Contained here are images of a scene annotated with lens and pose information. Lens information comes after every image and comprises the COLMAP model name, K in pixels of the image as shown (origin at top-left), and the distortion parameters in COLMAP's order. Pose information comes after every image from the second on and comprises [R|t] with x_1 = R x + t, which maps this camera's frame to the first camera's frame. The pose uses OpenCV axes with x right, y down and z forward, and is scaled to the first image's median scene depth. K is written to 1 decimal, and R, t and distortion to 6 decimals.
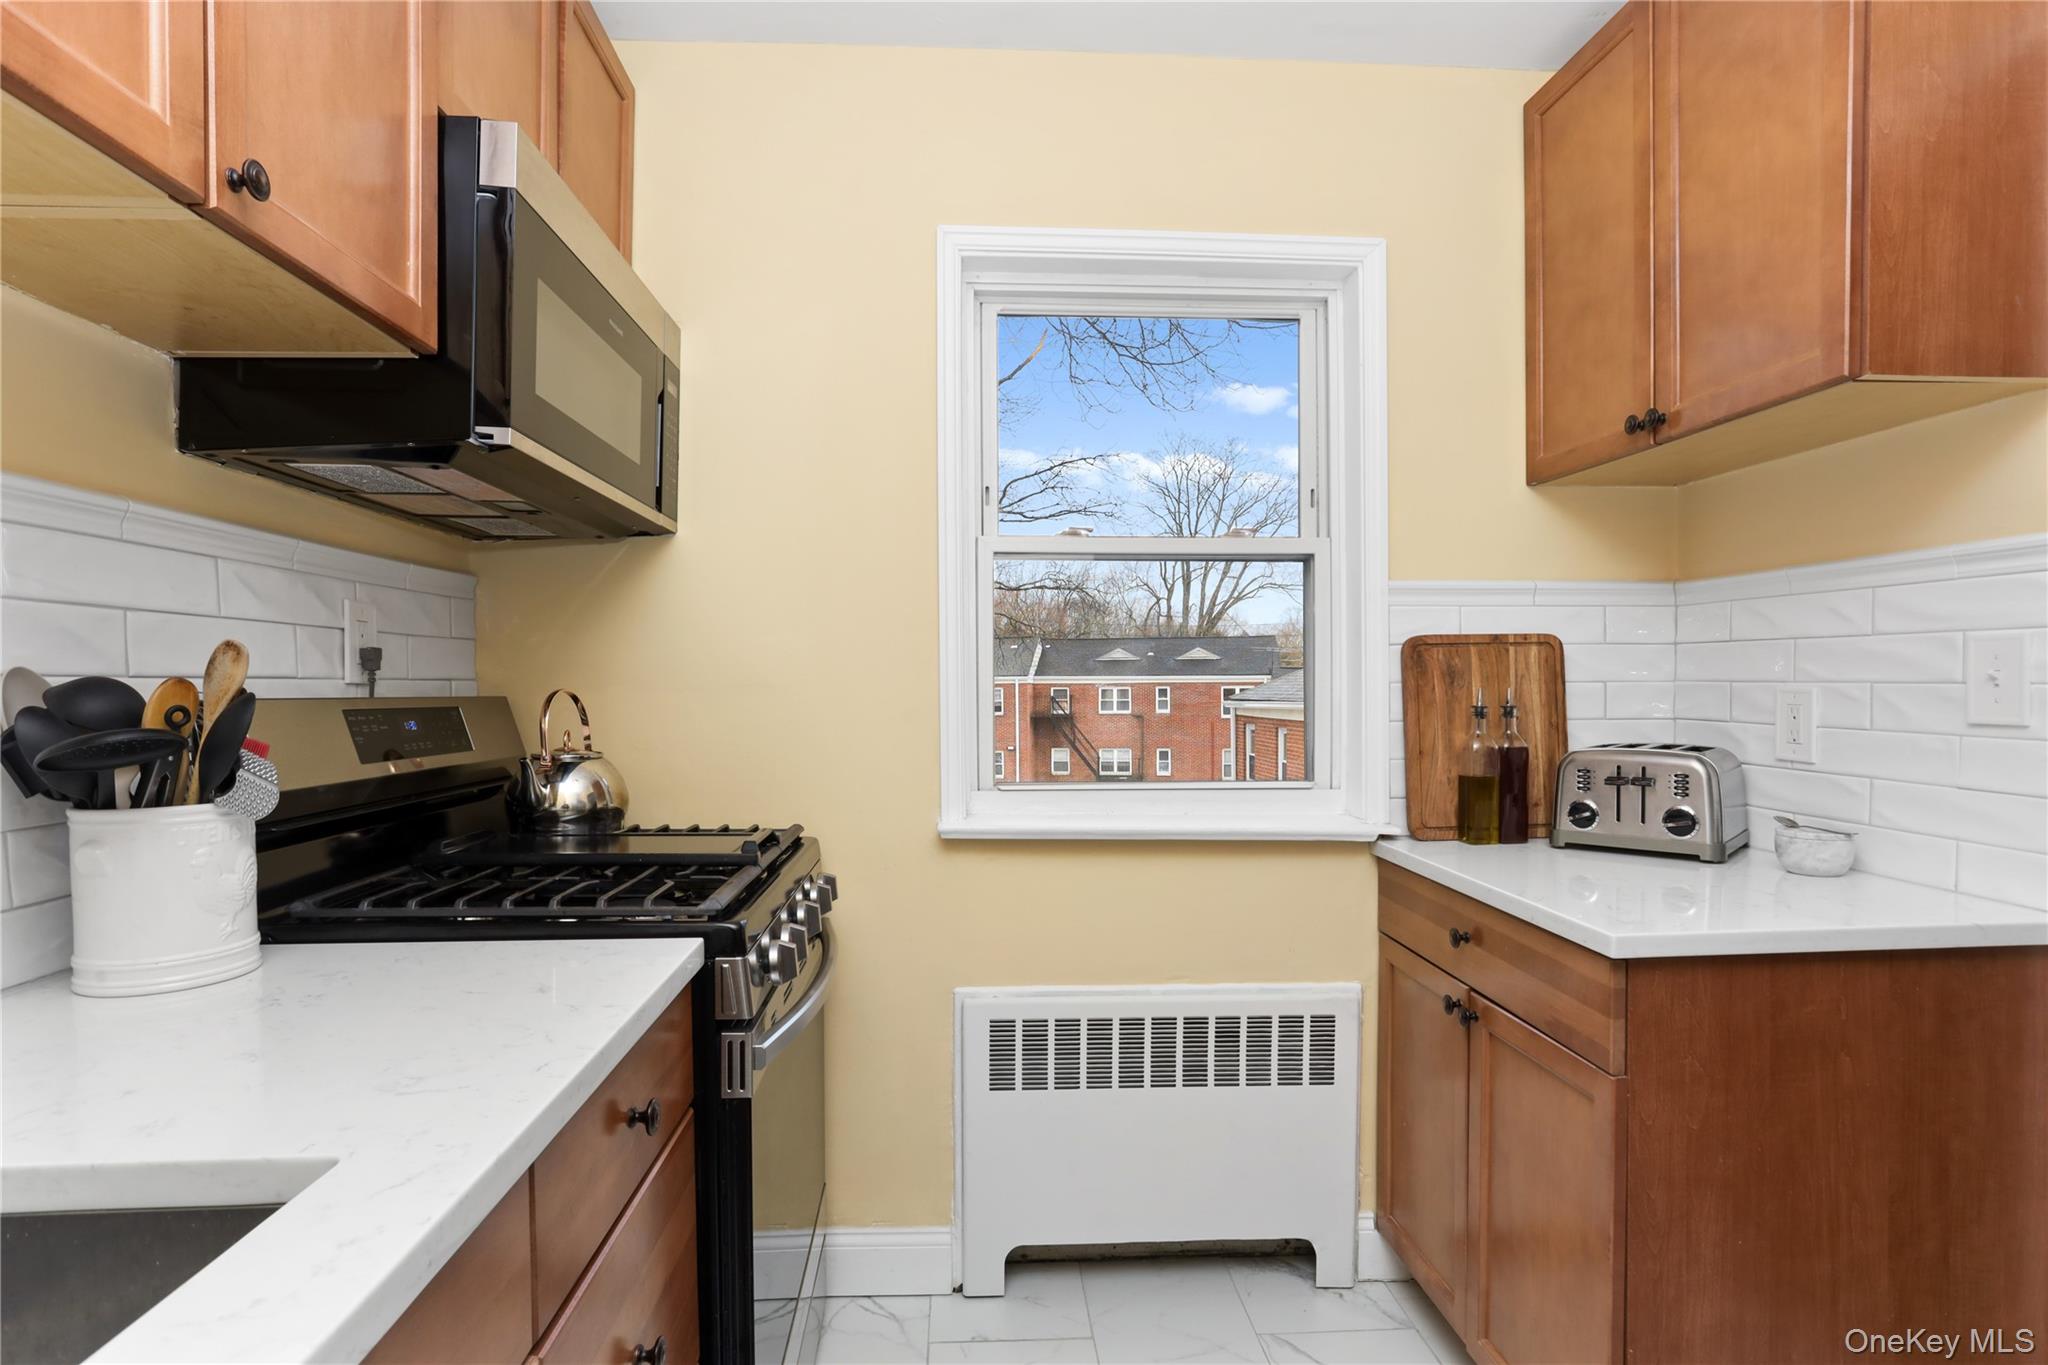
lens RADIAL K [[1068.2, 0, 1024.0], [0, 1068.2, 682.5], [0, 0, 1]] dist [-0.000081, 0.000016]
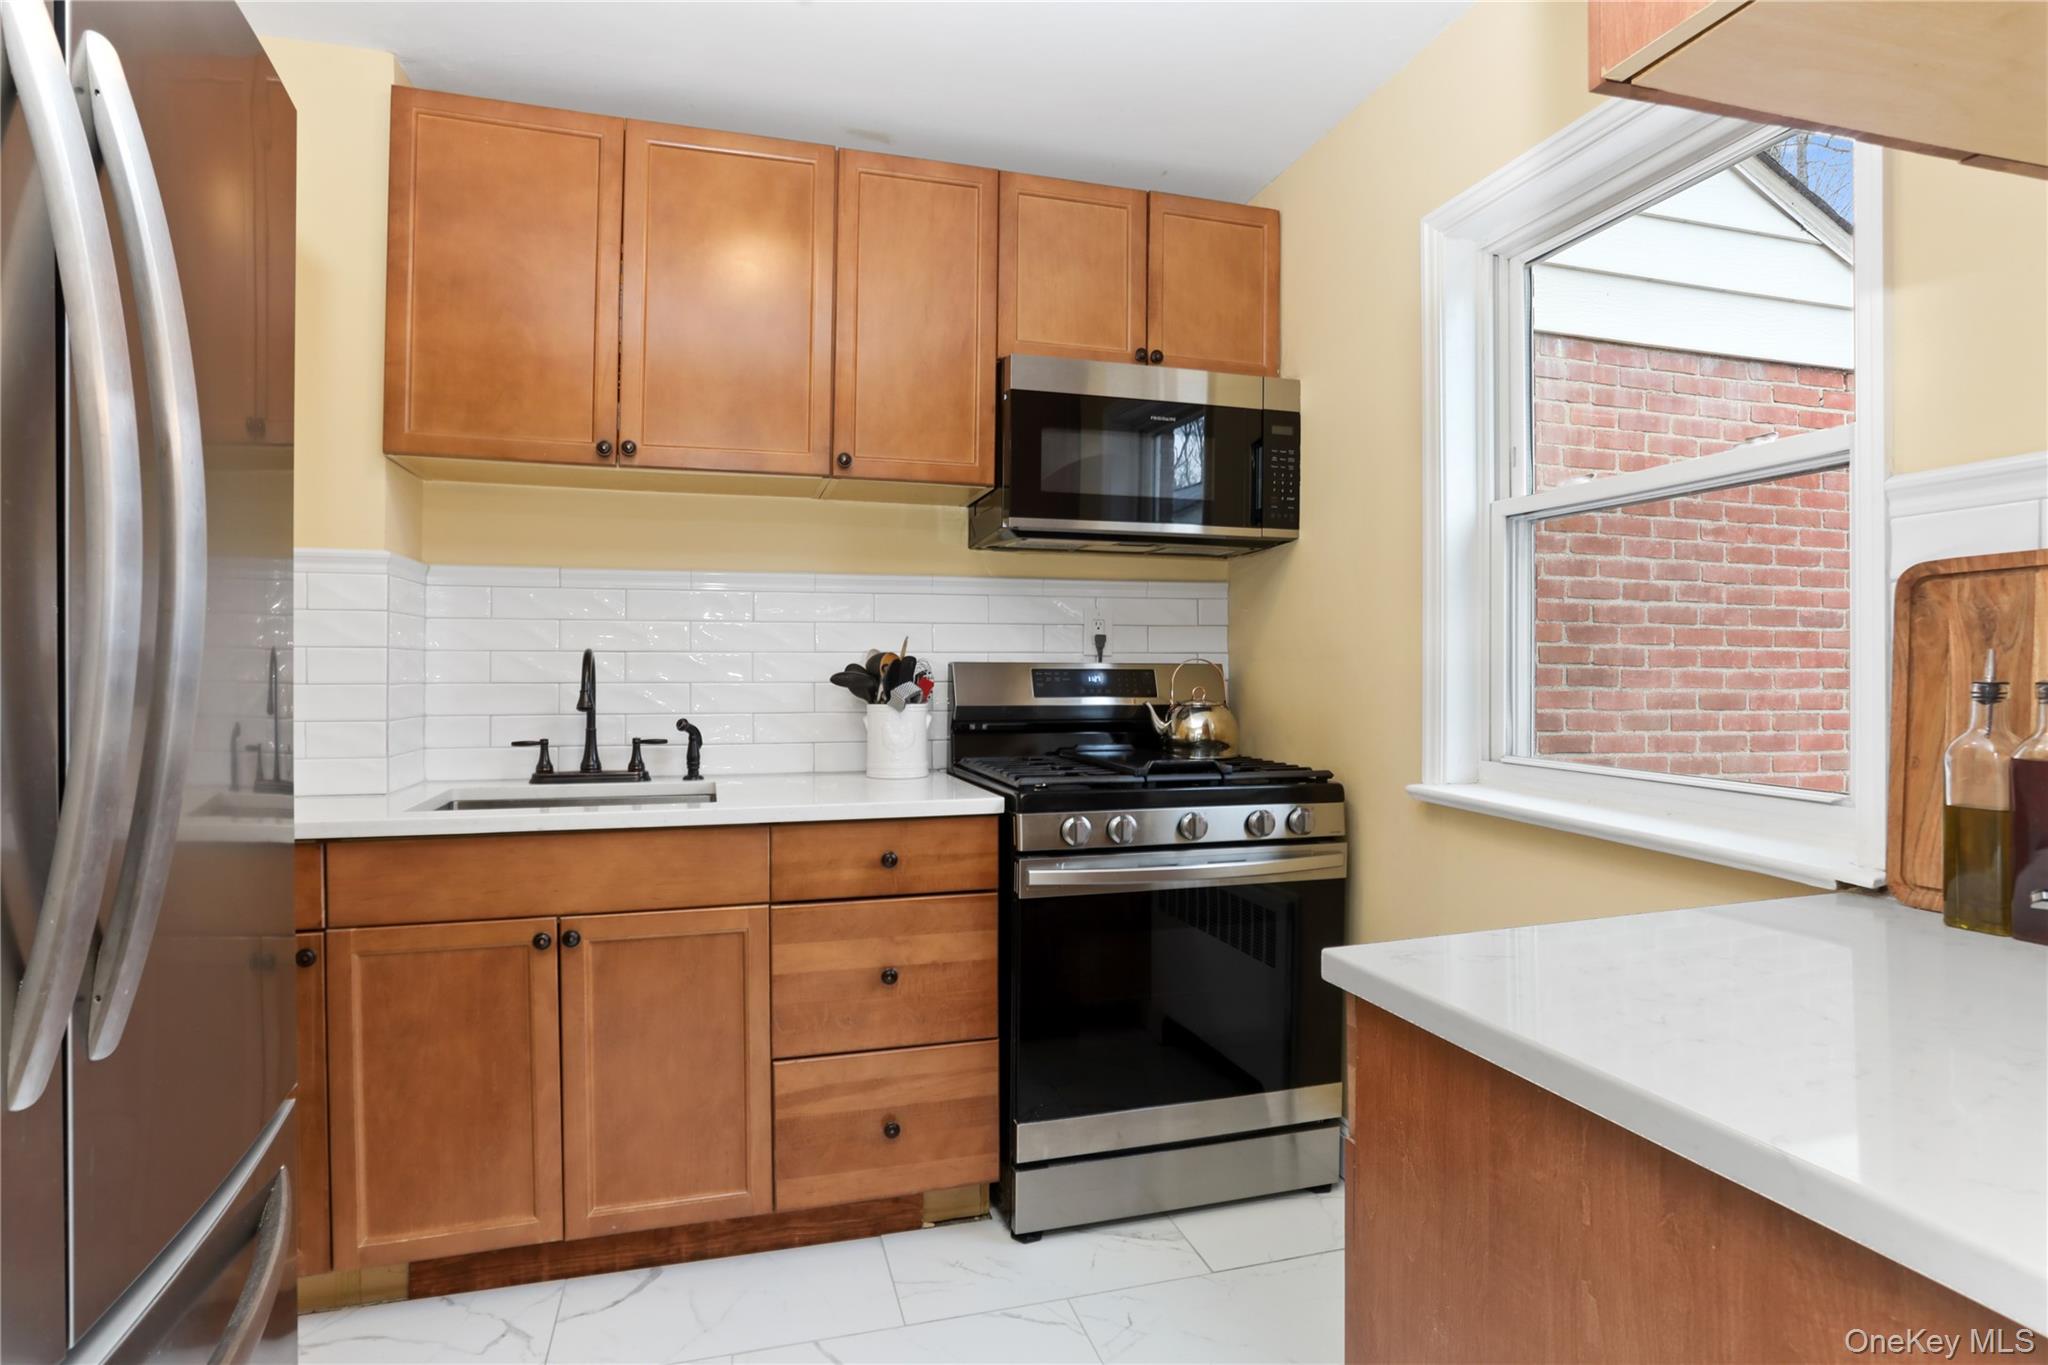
lens RADIAL K [[1027.1, 0, 1024.0], [0, 1027.1, 682.5], [0, 0, 1]] dist [-0.001808, -0.000082]
pose [[0.225313, 0.017237, -0.974134, 1.033223], [-0.001162, 0.999848, 0.017423, 0.016834], [0.974286, -0.002793, 0.225299, 0.497911]]
